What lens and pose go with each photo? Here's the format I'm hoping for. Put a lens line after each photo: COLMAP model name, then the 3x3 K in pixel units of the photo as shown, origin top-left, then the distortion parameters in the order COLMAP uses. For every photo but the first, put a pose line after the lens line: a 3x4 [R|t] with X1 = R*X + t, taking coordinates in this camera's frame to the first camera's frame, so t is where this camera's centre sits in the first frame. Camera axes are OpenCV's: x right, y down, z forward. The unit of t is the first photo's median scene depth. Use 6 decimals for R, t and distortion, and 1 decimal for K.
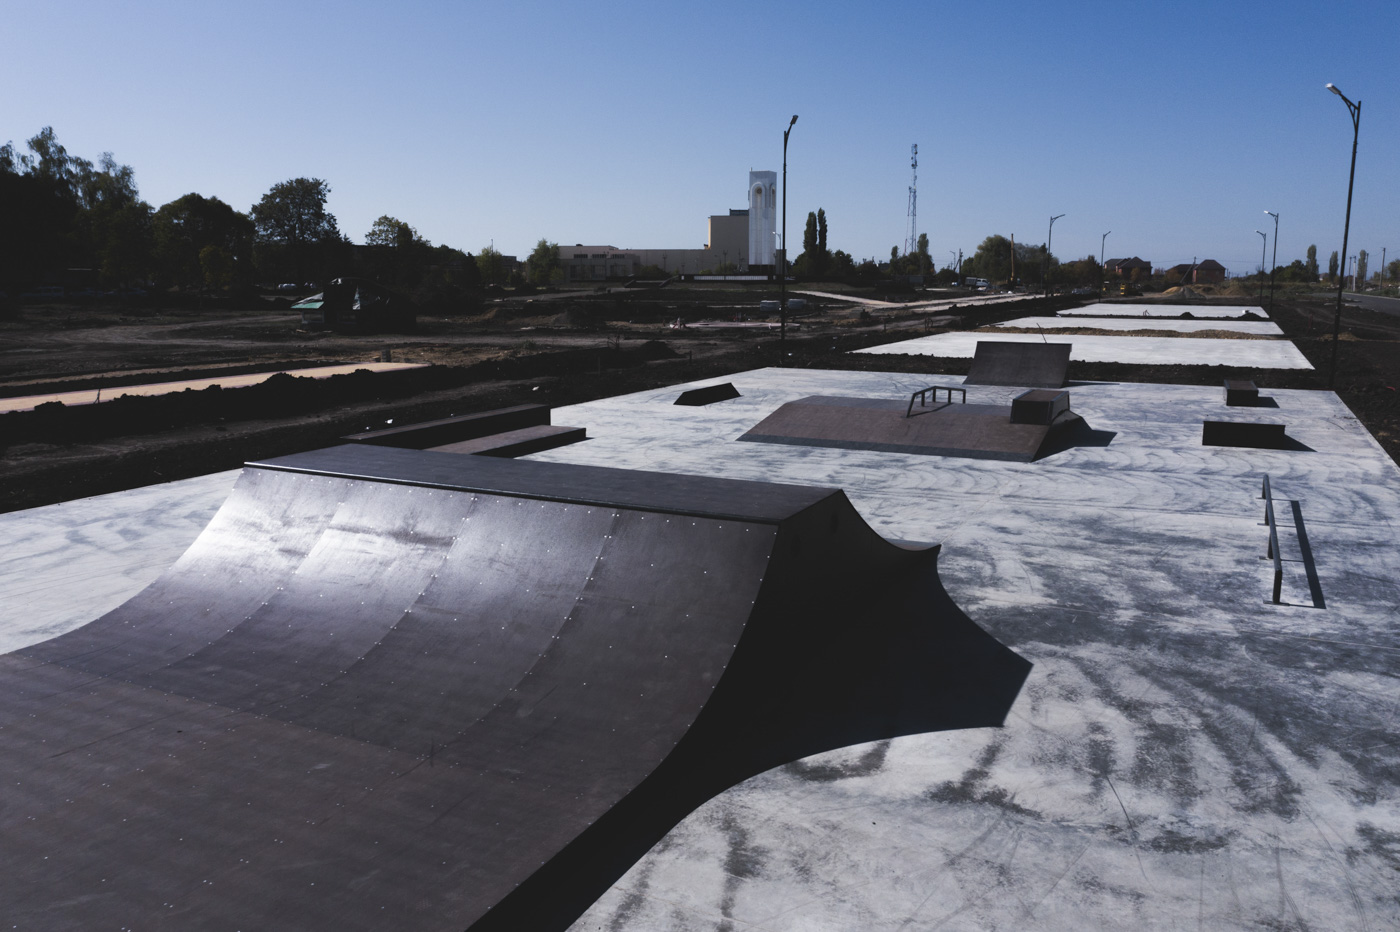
lens RADIAL K [[1098.0, 0, 695.3], [0, 1098.0, 460.0], [0, 0, 1]] dist [-0.028537, 0.003101]
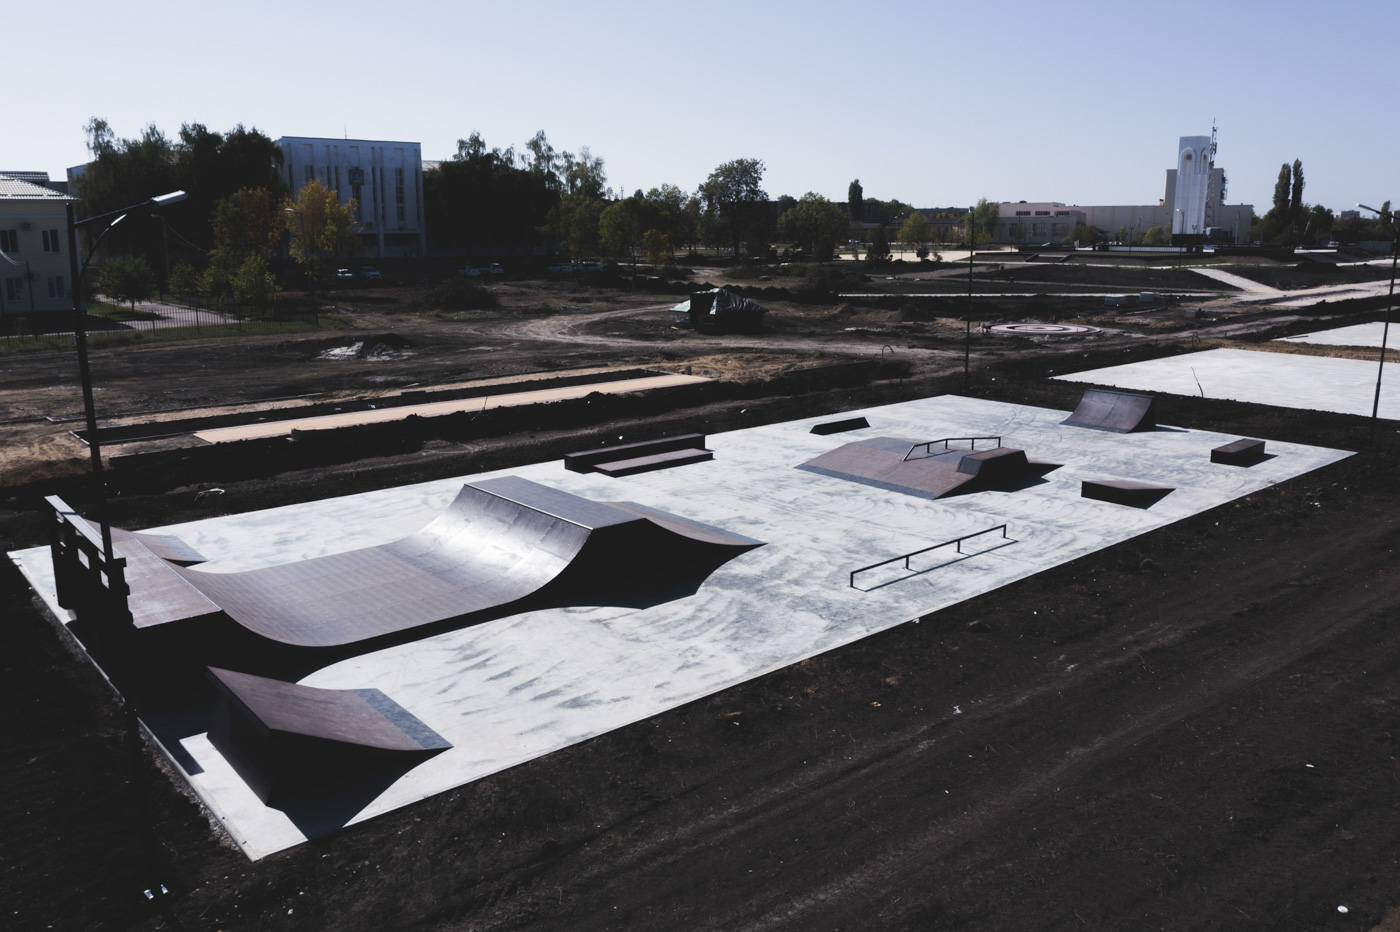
lens RADIAL K [[1098.0, 0, 694.5], [0, 1098.0, 437.3], [0, 0, 1]] dist [-0.028537, 0.003101]
pose [[0.916959, 0.070560, -0.392692, 0.082519], [-0.059788, 0.997425, 0.039612, -0.018133], [0.394476, -0.012844, 0.918817, -0.088177]]
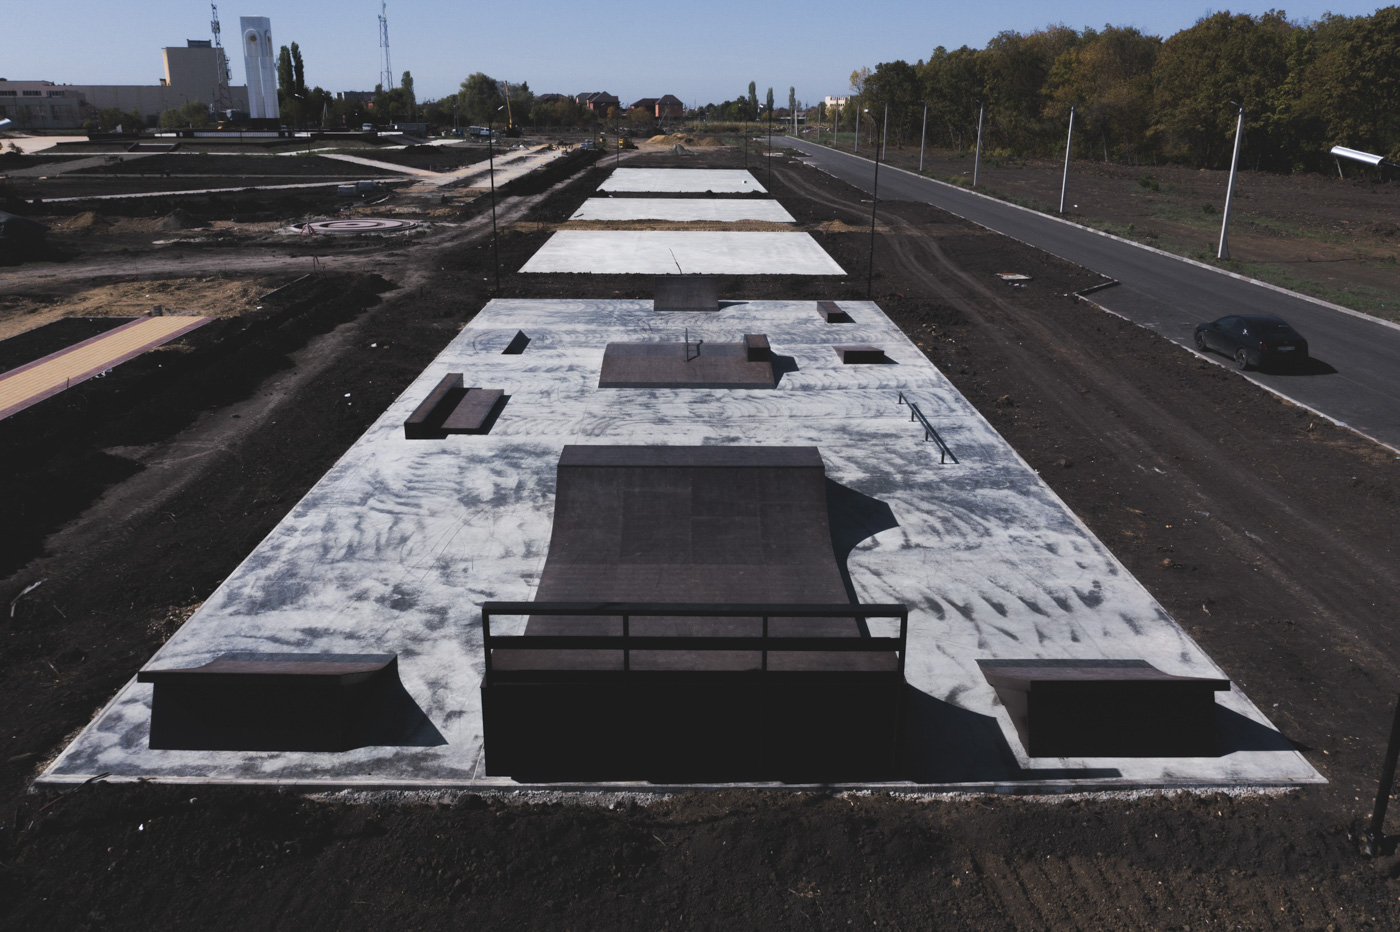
lens RADIAL K [[1098.0, 0, 689.8], [0, 1098.0, 461.2], [0, 0, 1]] dist [-0.028537, 0.003101]
pose [[0.895321, -0.135213, 0.424404, -0.081568], [0.069268, 0.983486, 0.167205, -0.025883], [-0.440003, -0.120304, 0.889901, -0.076882]]
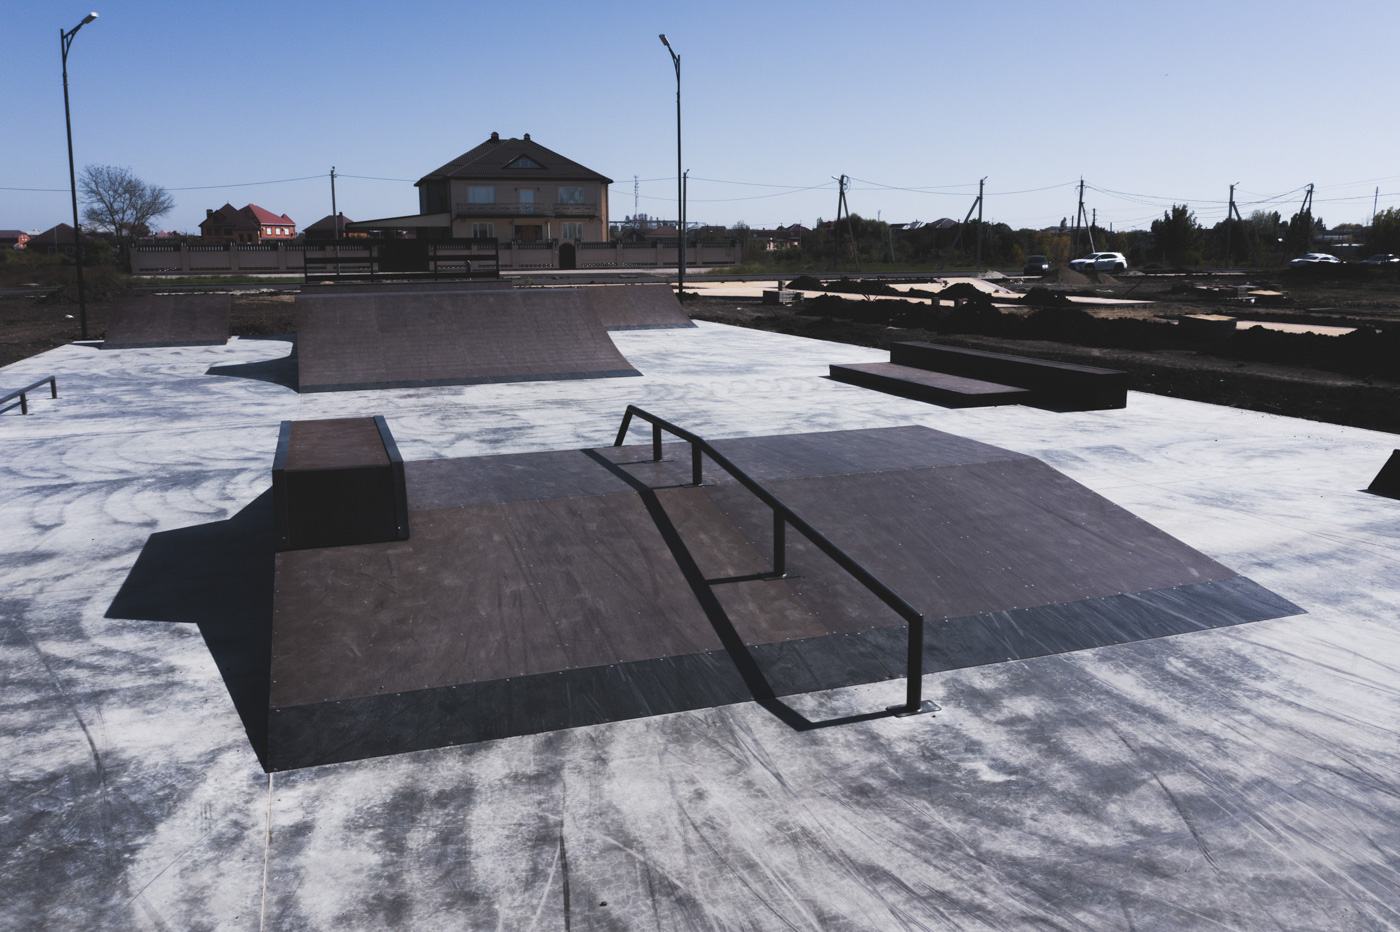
lens RADIAL K [[1098.0, 0, 701.5], [0, 1098.0, 465.9], [0, 0, 1]] dist [-0.028537, 0.003101]
pose [[-0.701528, 0.141644, -0.698423, 0.074224], [-0.111669, 0.946093, 0.304037, -0.026366], [0.703838, 0.291283, -0.647894, 0.202738]]
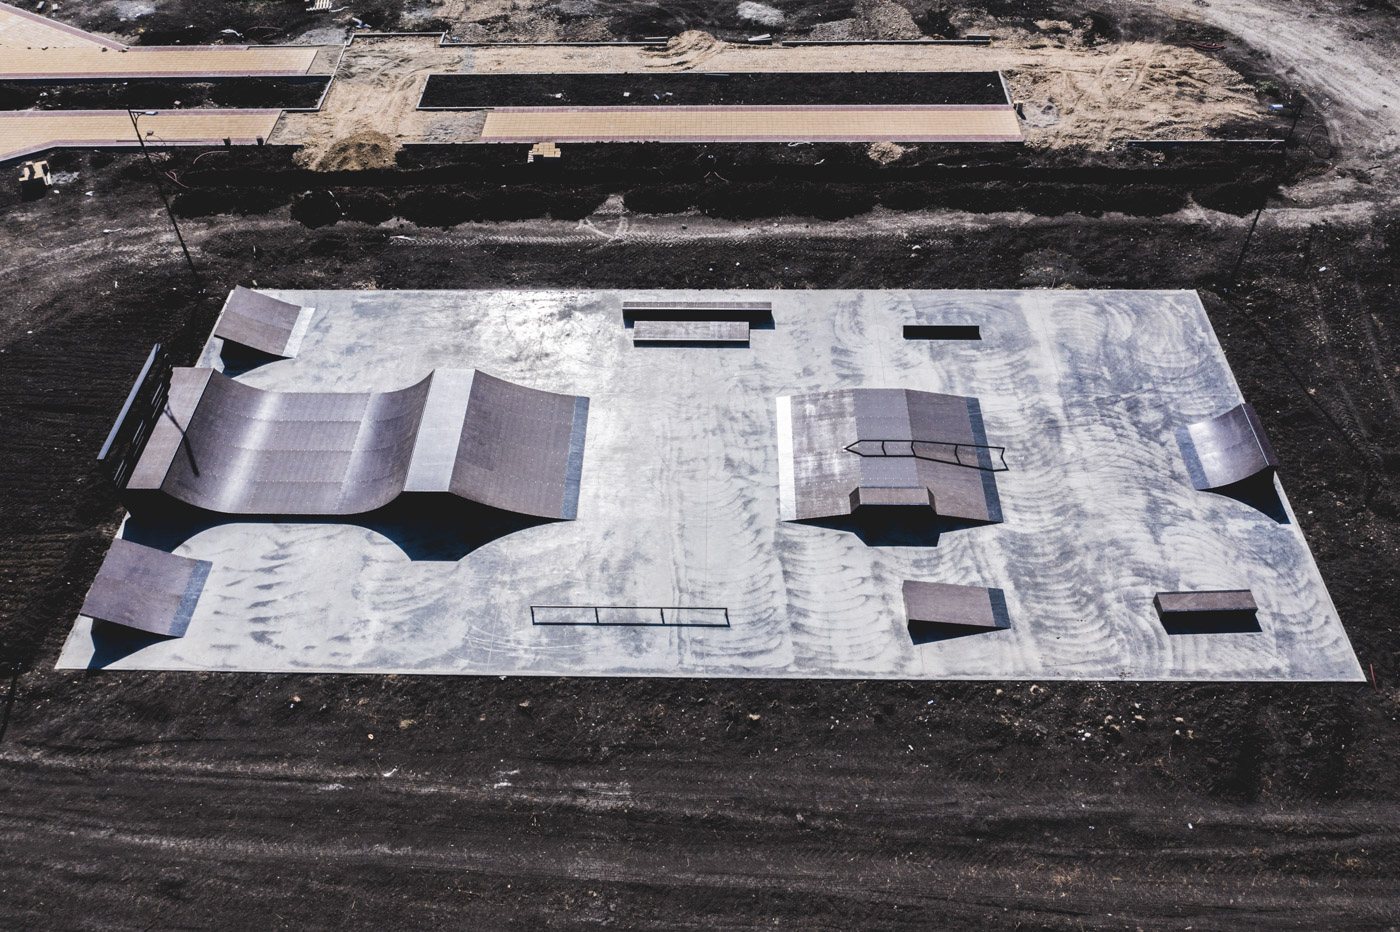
lens RADIAL K [[1098.0, 0, 693.0], [0, 1098.0, 478.3], [0, 0, 1]] dist [-0.028537, 0.003101]
pose [[0.419501, 0.670066, -0.612397, 0.174951], [-0.134202, 0.712994, 0.688207, -0.171075], [0.897780, -0.206519, 0.389026, 0.022524]]
